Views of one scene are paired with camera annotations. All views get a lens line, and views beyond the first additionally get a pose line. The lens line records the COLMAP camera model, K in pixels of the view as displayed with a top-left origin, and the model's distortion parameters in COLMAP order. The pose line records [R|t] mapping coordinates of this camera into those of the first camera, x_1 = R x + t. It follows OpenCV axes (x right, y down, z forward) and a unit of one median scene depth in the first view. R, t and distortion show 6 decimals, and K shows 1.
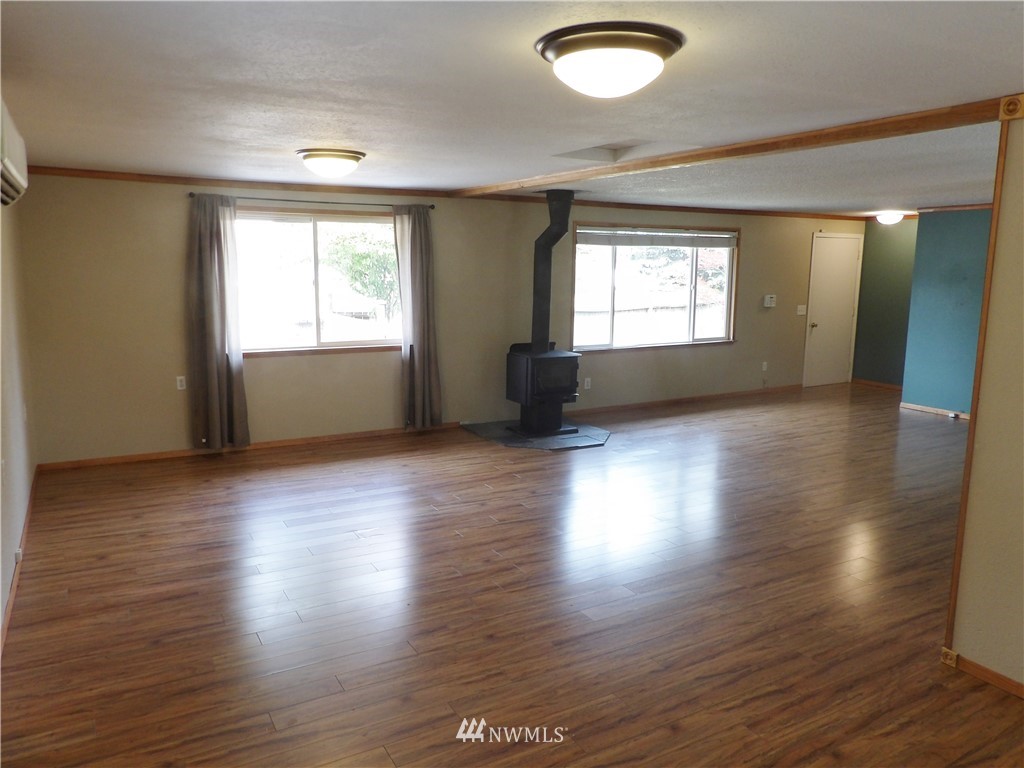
lens RADIAL K [[735.2, 0, 495.2], [0, 735.2, 374.8], [0, 0, 1]] dist [-0.033119, 0.045252]
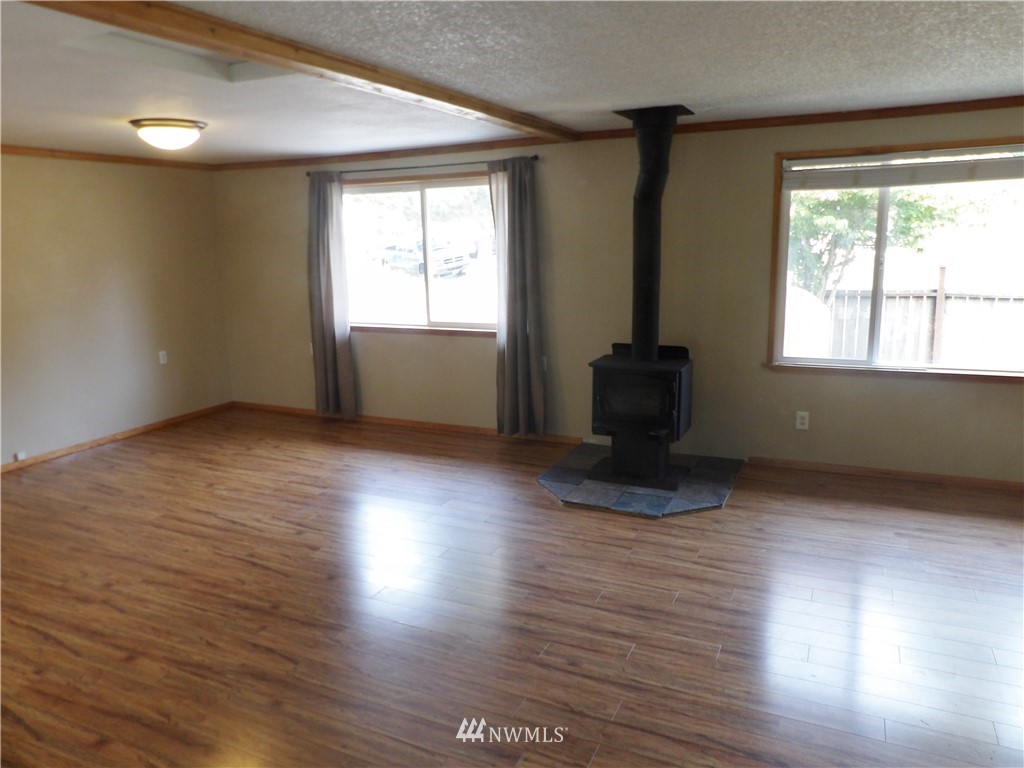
lens RADIAL K [[735.2, 0, 491.0], [0, 735.2, 366.0], [0, 0, 1]] dist [-0.033119, 0.045252]
pose [[0.573145, 0.119491, -0.810695, 0.606082], [-0.094287, 0.992357, 0.079608, -0.074304], [0.814011, 0.030811, 0.580031, 0.572544]]
